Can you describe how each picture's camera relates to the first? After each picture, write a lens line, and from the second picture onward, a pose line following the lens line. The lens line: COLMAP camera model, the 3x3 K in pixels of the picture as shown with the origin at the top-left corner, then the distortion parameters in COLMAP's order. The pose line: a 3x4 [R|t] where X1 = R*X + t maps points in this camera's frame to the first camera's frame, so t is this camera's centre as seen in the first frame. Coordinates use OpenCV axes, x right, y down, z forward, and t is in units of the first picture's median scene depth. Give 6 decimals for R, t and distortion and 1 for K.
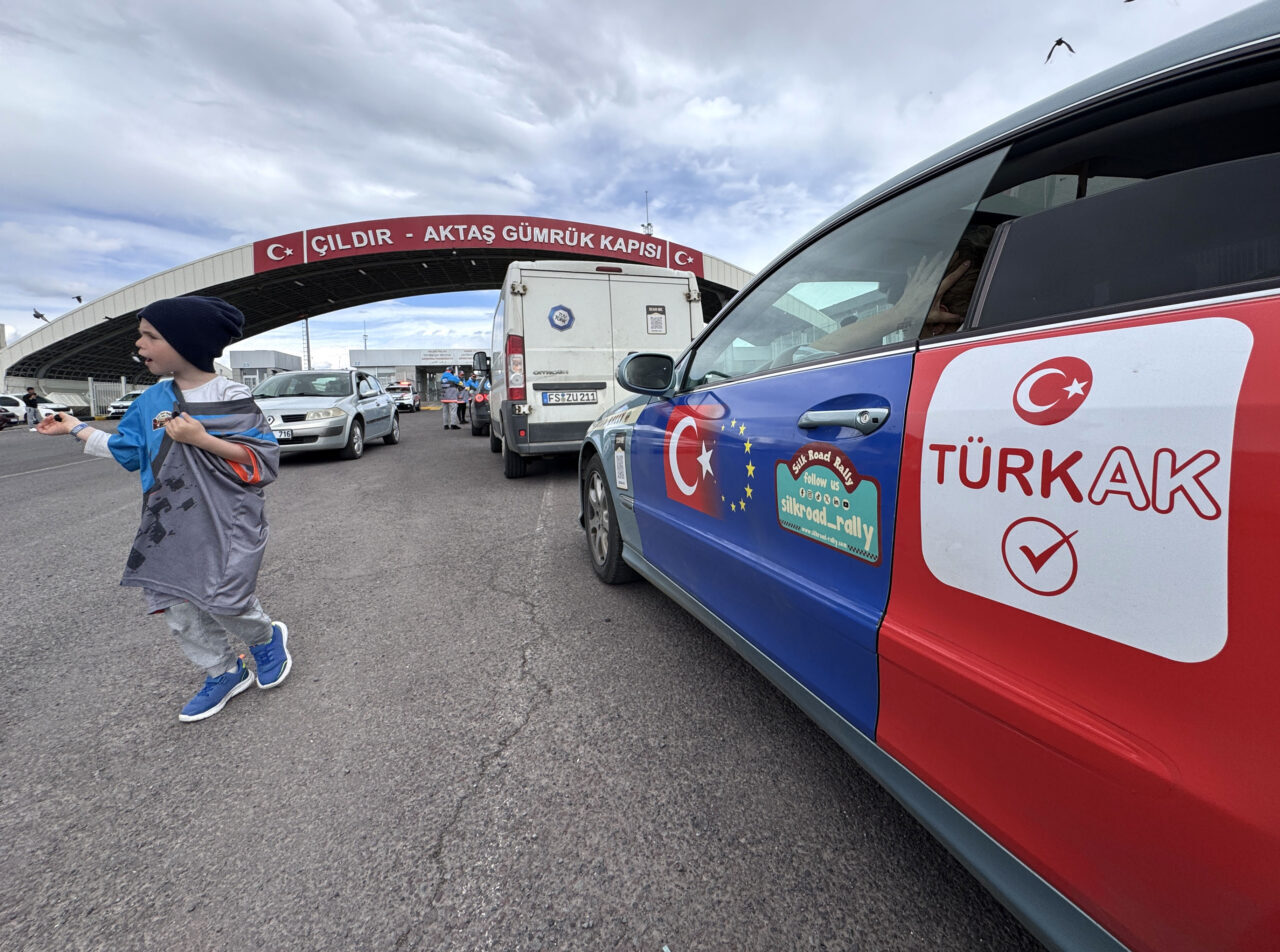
lens RADIAL K [[559.5, 0, 686.1], [0, 559.5, 419.6], [0, 0, 1]] dist [0.000929, 0.000196]
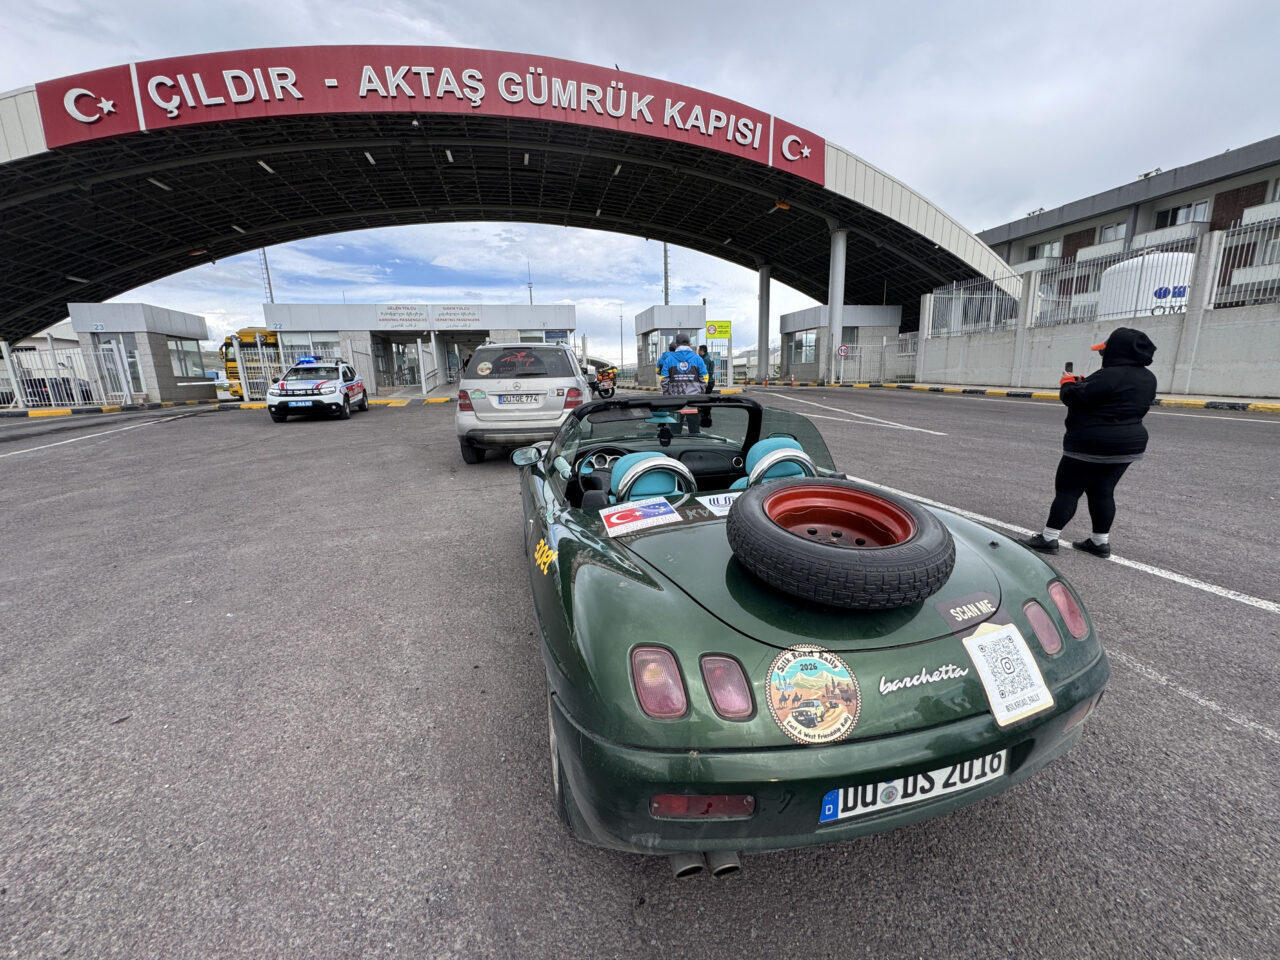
lens RADIAL K [[507.1, 0, 640.5], [0, 507.1, 479.4], [0, 0, 1]] dist [-0.002031, -0.000318]
pose [[0.999724, 0.011647, -0.020384, -0.169926], [-0.008060, 0.985760, 0.167962, -0.029883], [0.022050, -0.167752, 0.985583, 0.435701]]
